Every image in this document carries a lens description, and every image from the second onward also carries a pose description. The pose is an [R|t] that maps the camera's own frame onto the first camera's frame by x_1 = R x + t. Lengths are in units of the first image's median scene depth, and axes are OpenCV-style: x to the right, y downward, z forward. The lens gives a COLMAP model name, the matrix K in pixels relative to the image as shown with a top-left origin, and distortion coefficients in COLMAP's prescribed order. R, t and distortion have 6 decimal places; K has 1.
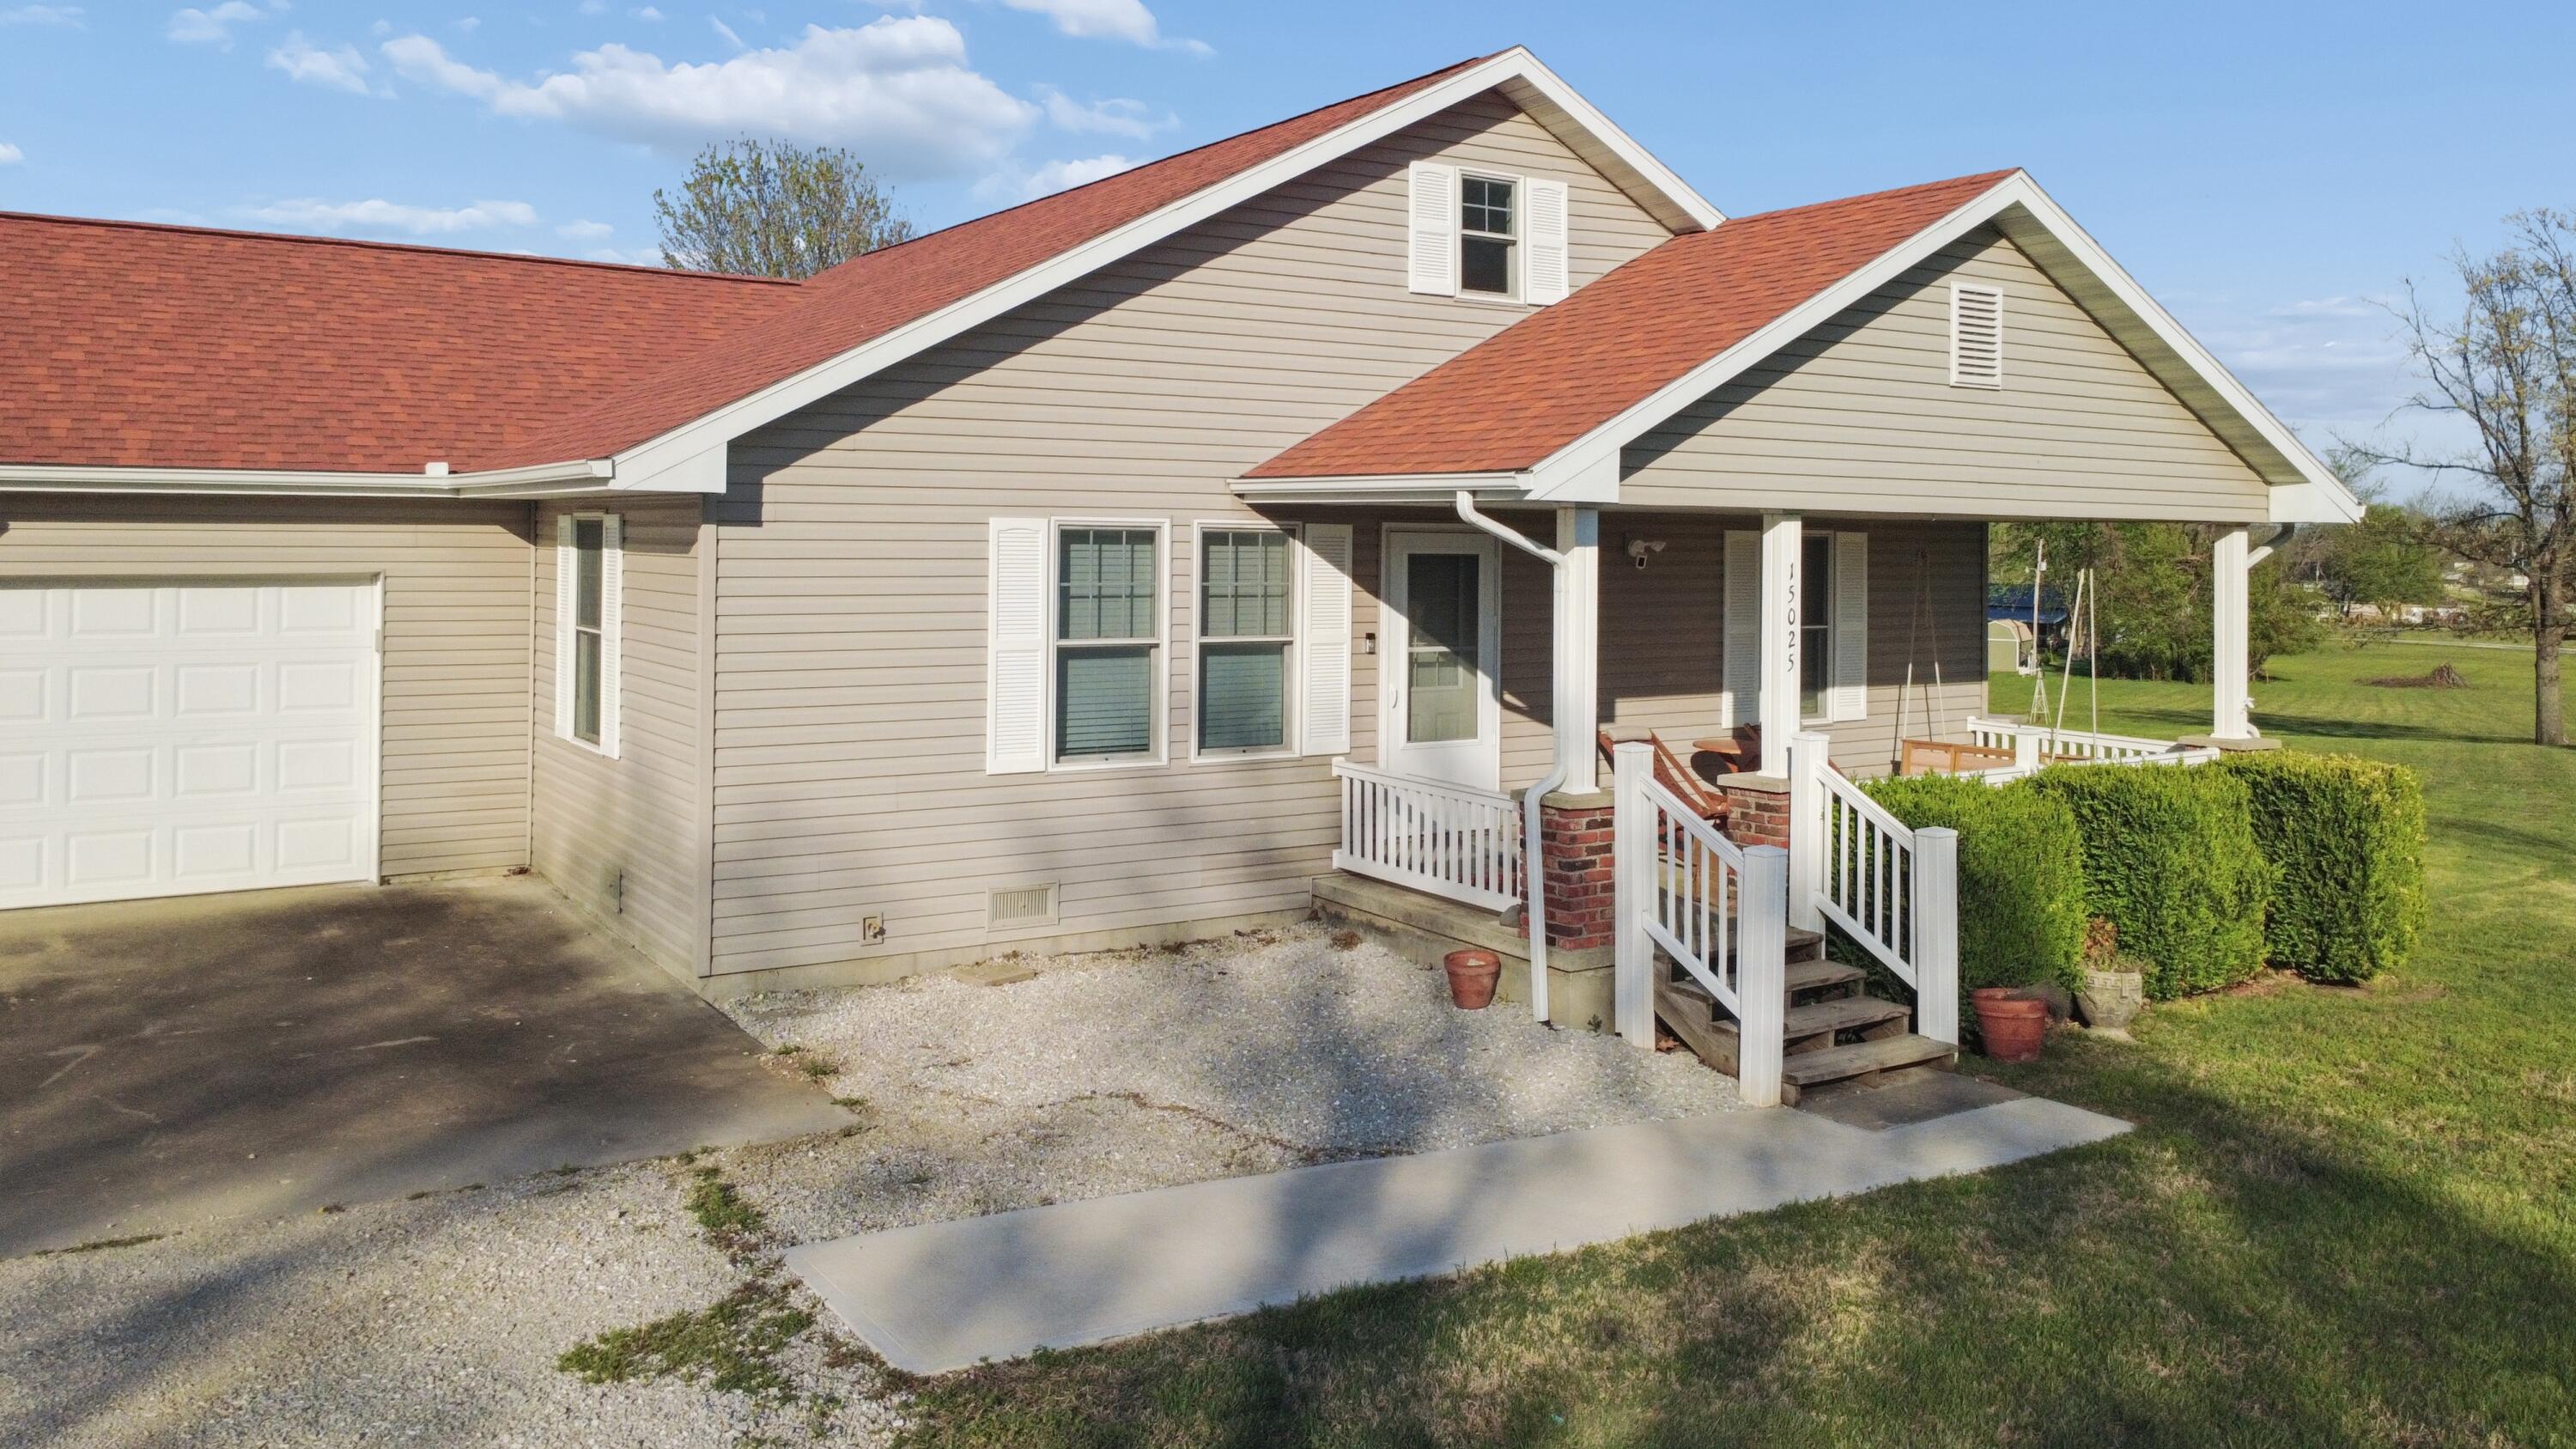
lens RADIAL K [[1883.7, 0, 1286.0], [0, 1883.7, 626.9], [0, 0, 1]] dist [-0.003108, 0.000837]
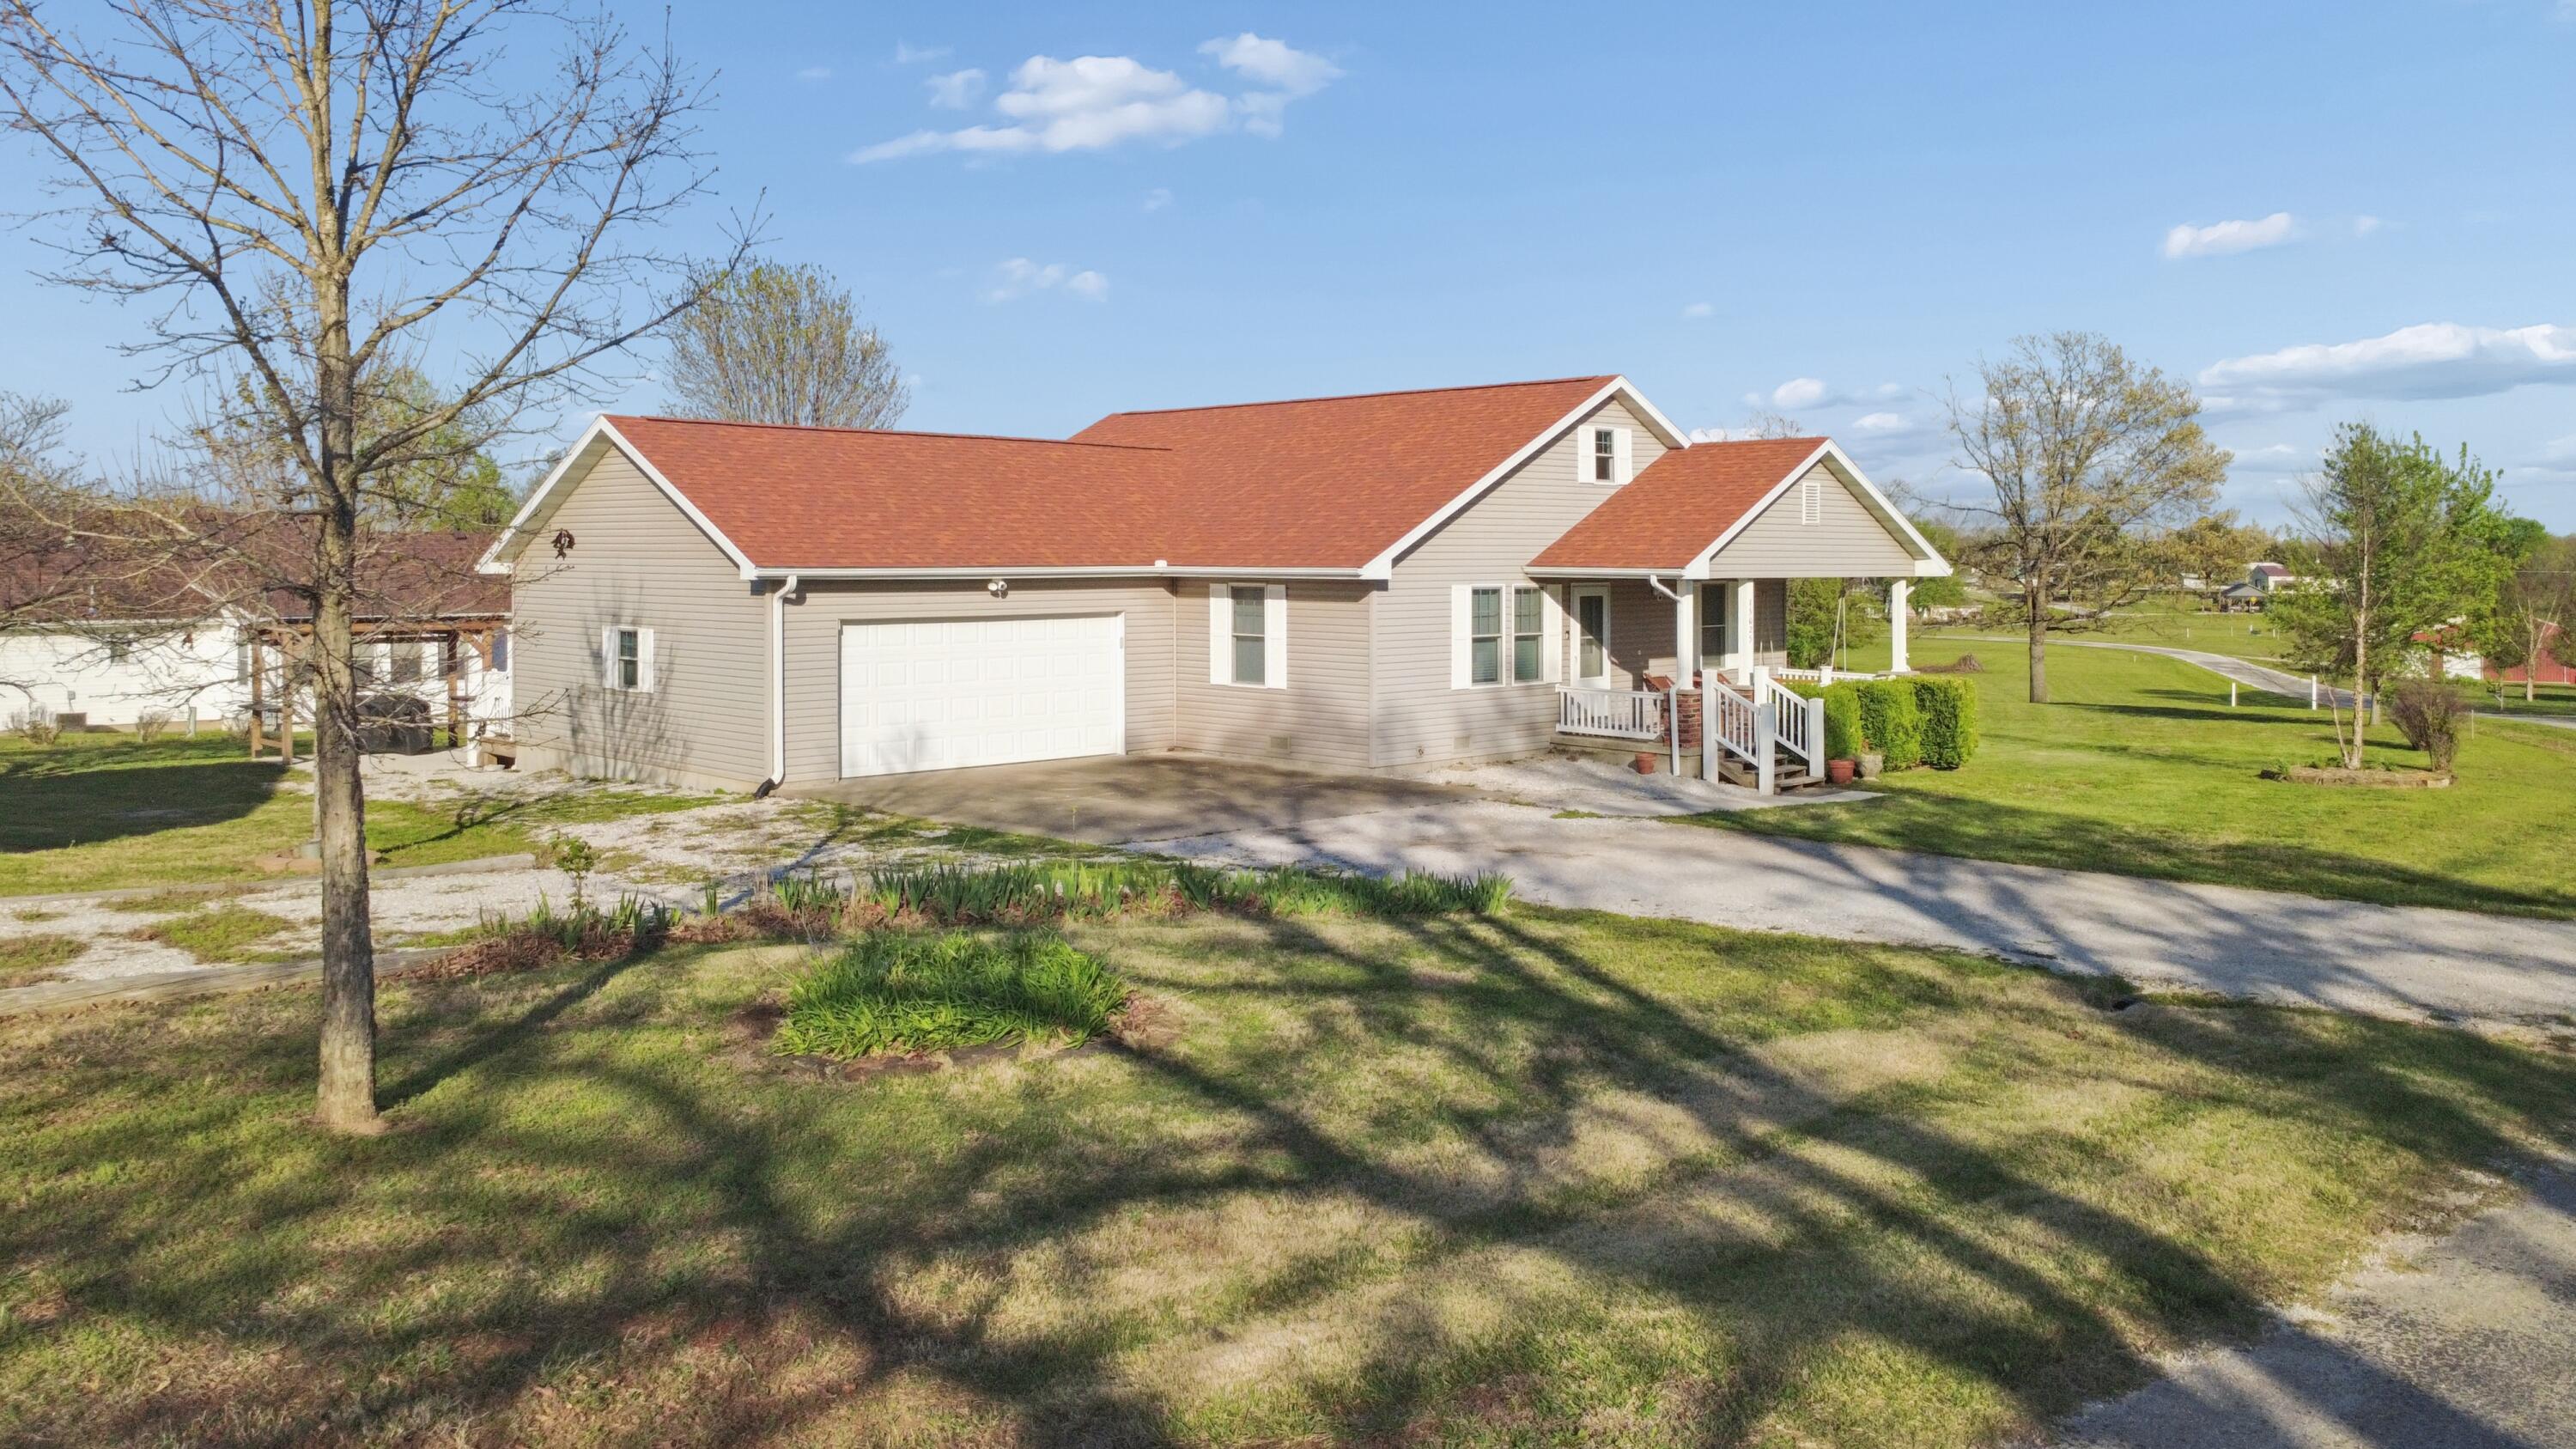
lens RADIAL K [[1878.7, 0, 1288.7], [0, 1878.7, 715.2], [0, 0, 1]] dist [-0.002013, 0.003911]
pose [[0.978362, -0.026272, 0.205227, -0.784915], [0.018011, 0.998955, 0.042015, 0.003723], [-0.206117, -0.037409, 0.977812, -1.221477]]
